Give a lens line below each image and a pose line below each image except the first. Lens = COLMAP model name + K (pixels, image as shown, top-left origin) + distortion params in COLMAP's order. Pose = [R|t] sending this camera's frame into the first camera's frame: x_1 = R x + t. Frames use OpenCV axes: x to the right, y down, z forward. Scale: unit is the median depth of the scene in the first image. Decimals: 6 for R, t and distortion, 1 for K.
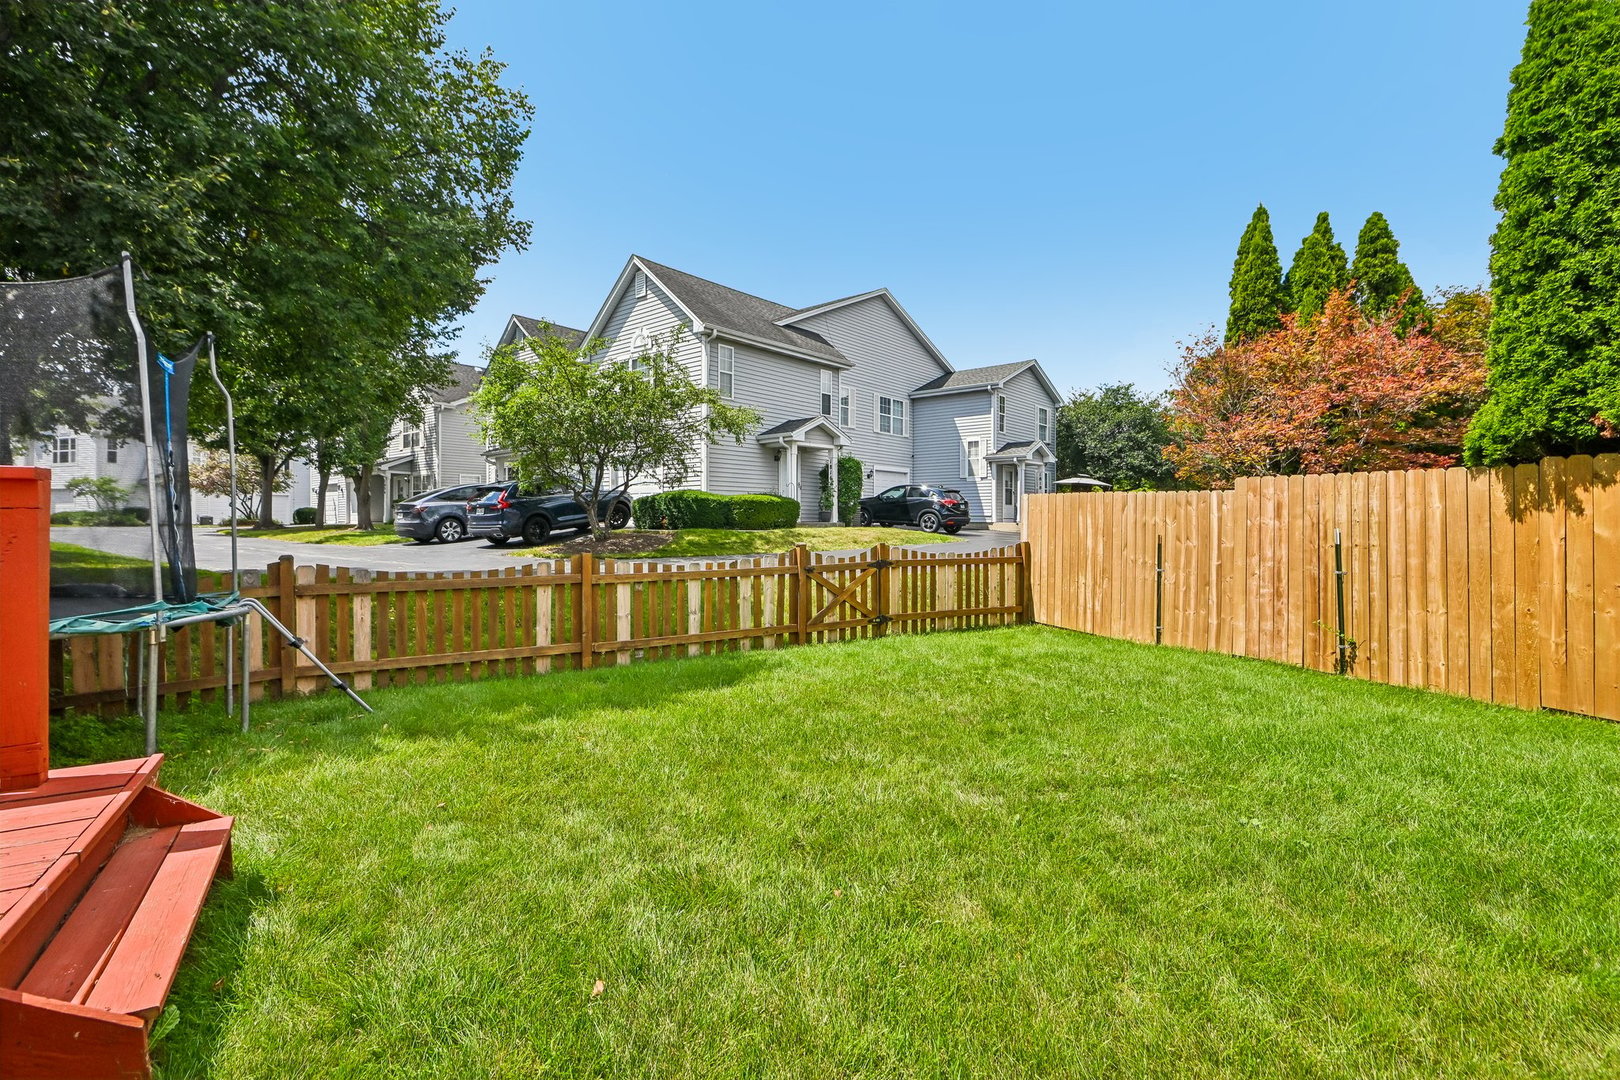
lens RADIAL K [[724.8, 0, 812.6], [0, 724.8, 523.4], [0, 0, 1]] dist [-0.000625, -0.007884]
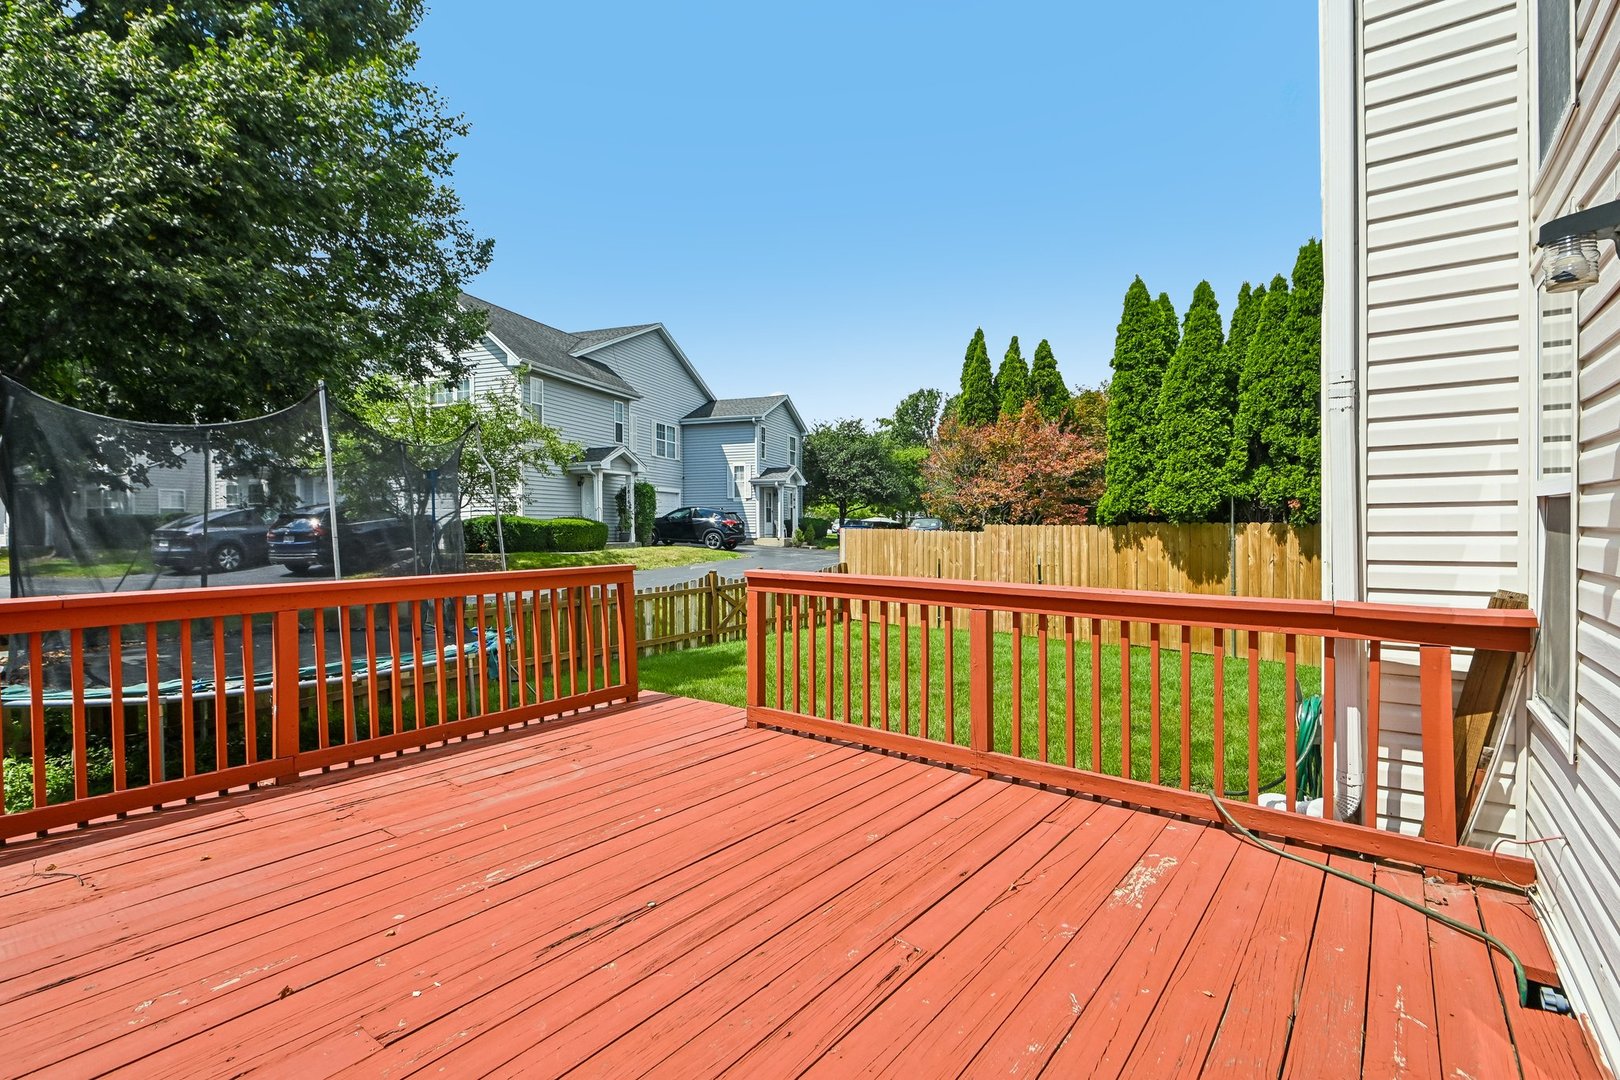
lens RADIAL K [[738.4, 0, 810.0], [0, 738.4, 540.0], [0, 0, 1]] dist [-0.012072, -0.000246]
pose [[0.928170, -0.013224, 0.371923, -0.250167], [0.008745, 0.999868, 0.013727, -0.032484], [-0.372055, -0.009488, 0.928162, -0.252578]]
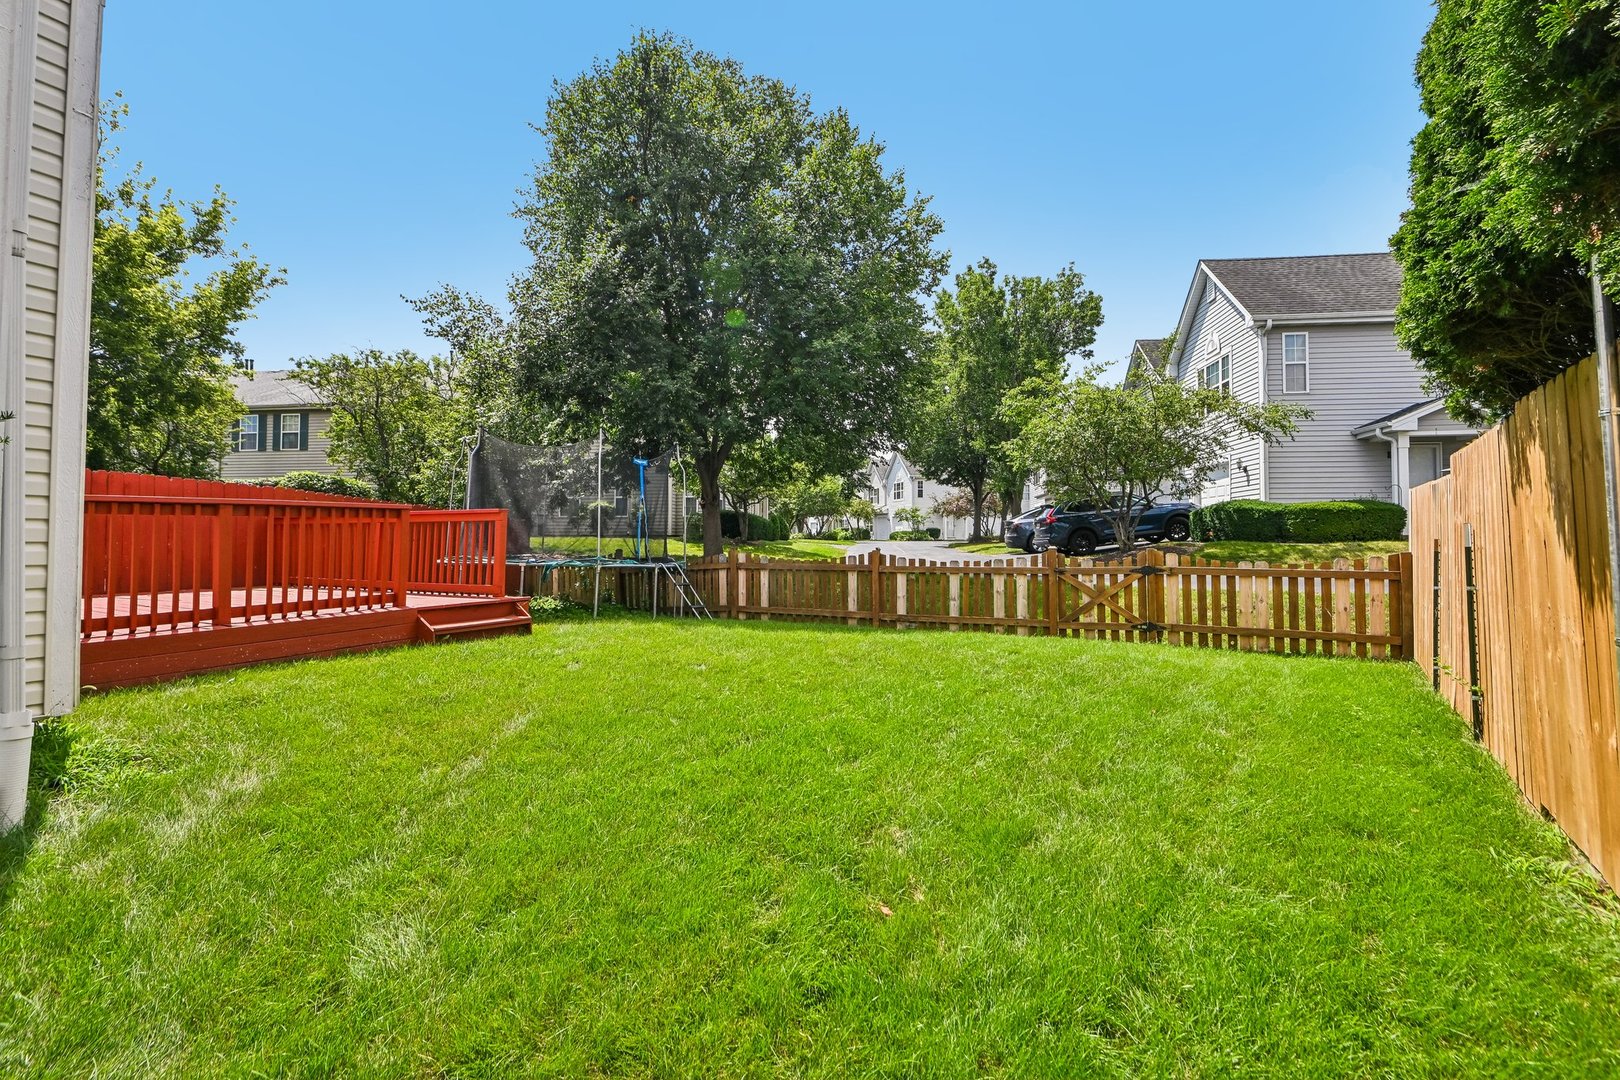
lens RADIAL K [[738.4, 0, 810.0], [0, 738.4, 540.0], [0, 0, 1]] dist [-0.012072, -0.000246]
pose [[0.541382, 0.001320, -0.840776, 0.502471], [-0.004463, 0.999989, -0.001303, 0.013344], [0.840765, 0.004458, 0.541382, 0.050514]]
